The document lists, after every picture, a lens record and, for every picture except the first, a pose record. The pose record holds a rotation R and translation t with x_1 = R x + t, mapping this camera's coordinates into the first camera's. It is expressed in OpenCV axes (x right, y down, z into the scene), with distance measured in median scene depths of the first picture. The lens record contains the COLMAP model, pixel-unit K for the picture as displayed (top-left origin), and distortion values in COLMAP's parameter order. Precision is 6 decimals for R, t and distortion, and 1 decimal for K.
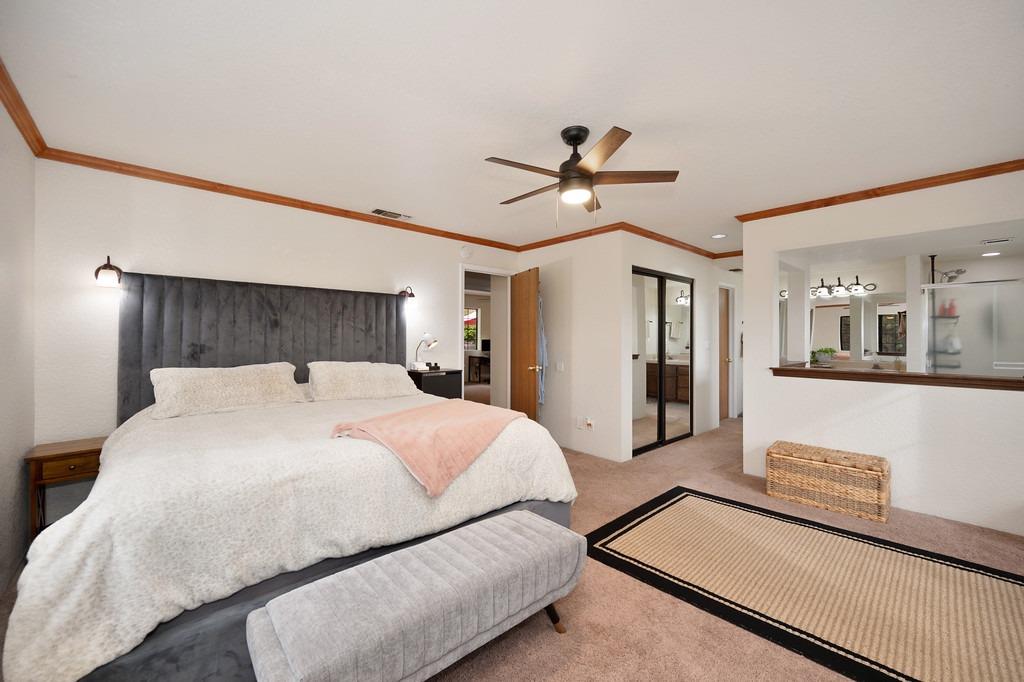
lens RADIAL K [[404.5, 0, 512.7], [0, 404.5, 343.7], [0, 0, 1]] dist [-0.000092, -0.000056]
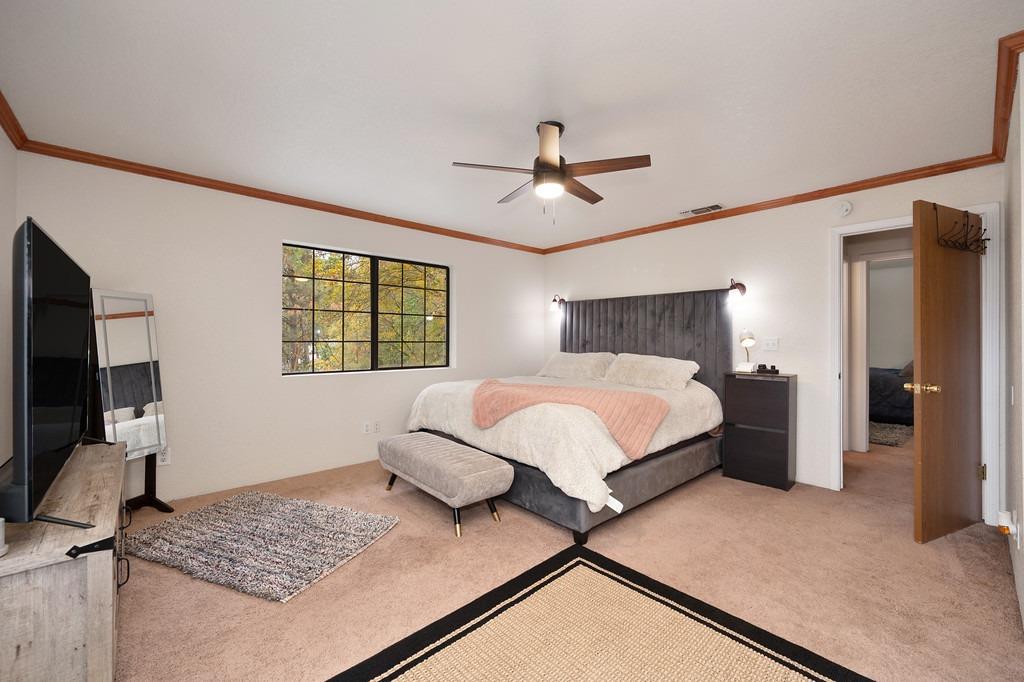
lens RADIAL K [[404.5, 0, 512.7], [0, 404.5, 343.7], [0, 0, 1]] dist [-0.000092, -0.000056]
pose [[0.028172, 0.002129, -0.999601, 0.887430], [-0.023335, 0.999727, 0.001472, 0.022596], [0.999331, 0.023284, 0.028214, 0.667758]]
